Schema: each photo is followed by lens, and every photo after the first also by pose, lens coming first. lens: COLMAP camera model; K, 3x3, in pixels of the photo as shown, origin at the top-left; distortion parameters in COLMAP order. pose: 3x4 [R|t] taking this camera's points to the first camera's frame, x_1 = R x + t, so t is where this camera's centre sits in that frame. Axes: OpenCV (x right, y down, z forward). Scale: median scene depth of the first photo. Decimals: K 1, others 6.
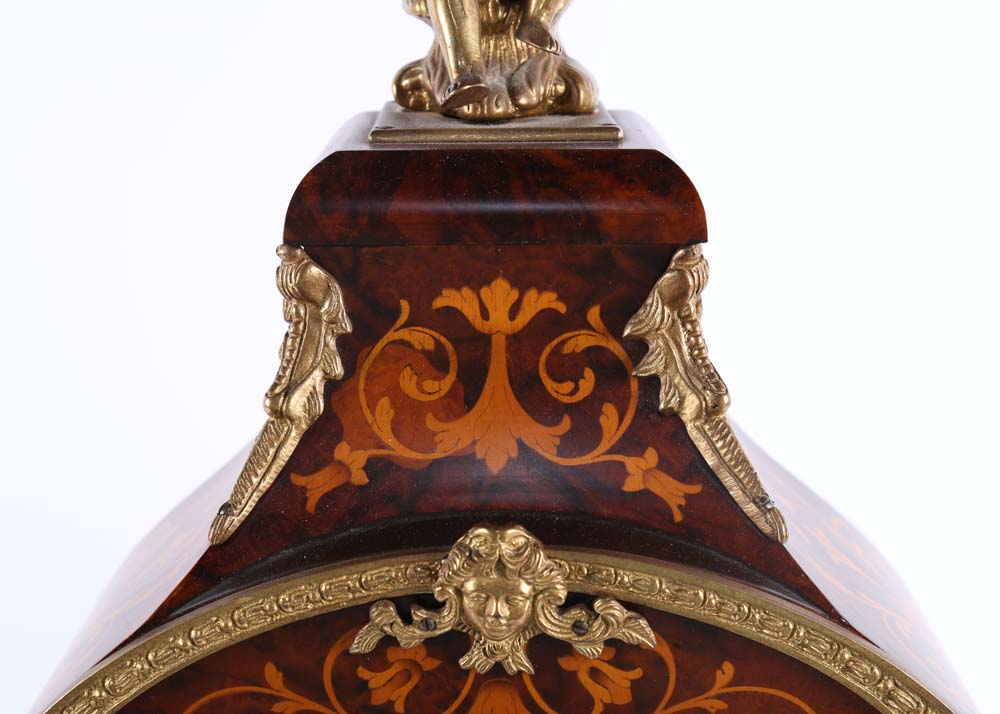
lens RADIAL K [[1736.3, 0, 498.2], [0, 1736.3, 368.3], [0, 0, 1]] dist [0.127546, 0.000000]
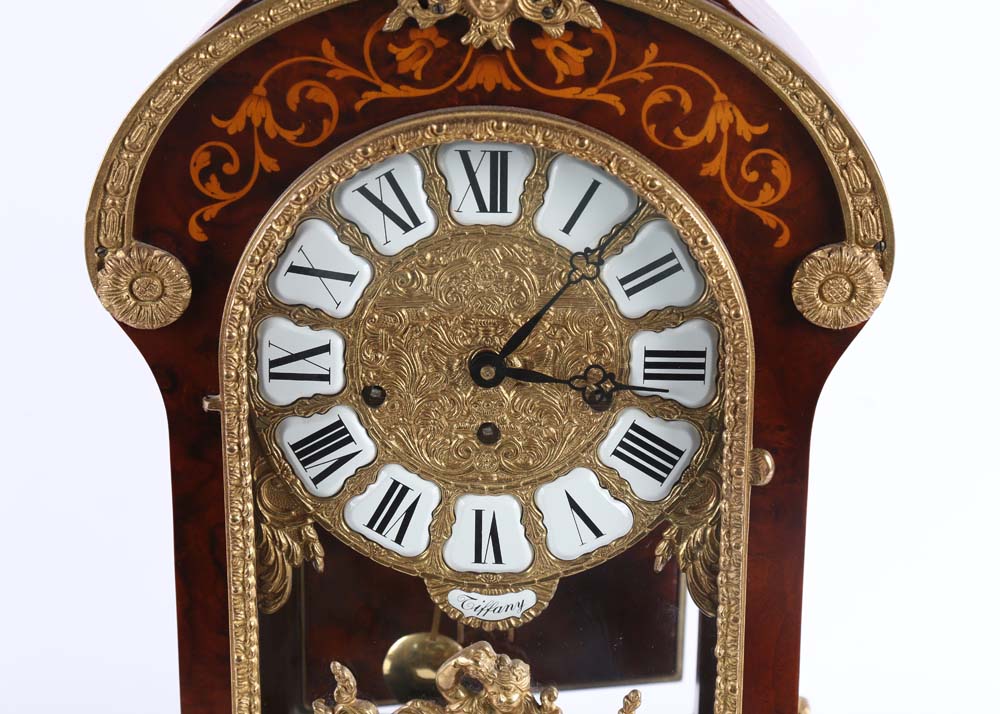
lens RADIAL K [[2025.8, 0, 498.3], [0, 2025.8, 357.6], [0, 0, 1]] dist [0.211201, 0.000000]
pose [[0.999741, 0.019959, -0.010936, 0.029419], [-0.018970, 0.996283, 0.084020, 0.275789], [0.012572, -0.083791, 0.996404, -0.627406]]
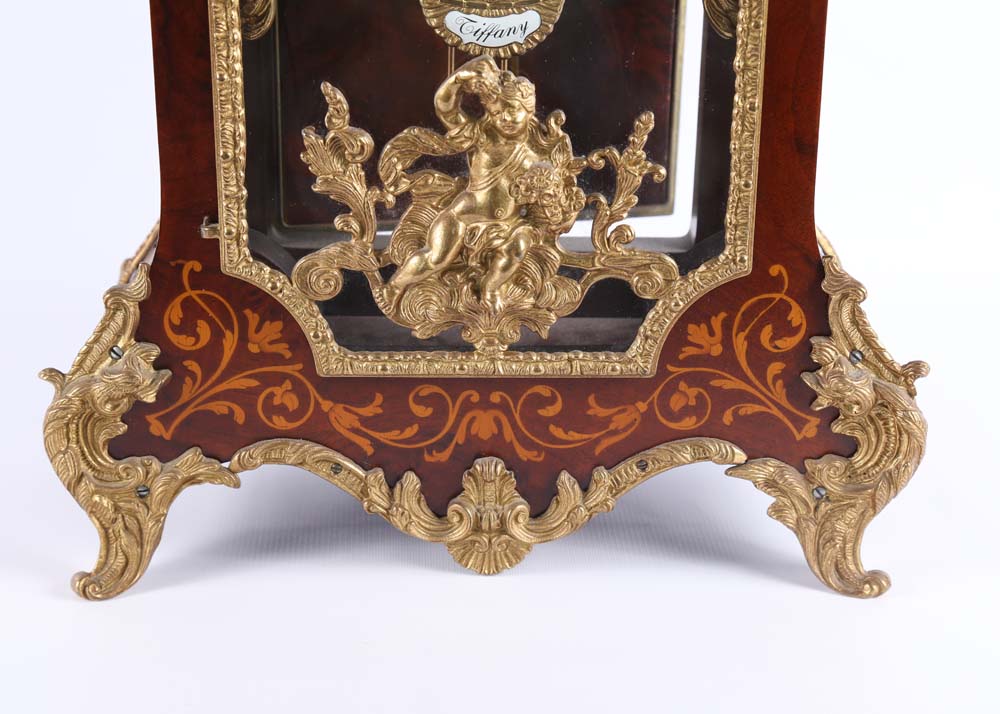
lens RADIAL K [[2025.8, 0, 500.0], [0, 2025.8, 359.0], [0, 0, 1]] dist [0.211201, 0.000000]
pose [[0.999494, 0.010027, 0.030193, -0.032418], [-0.013816, 0.991674, 0.128029, 0.693399], [-0.028658, -0.128381, 0.991311, -0.548628]]
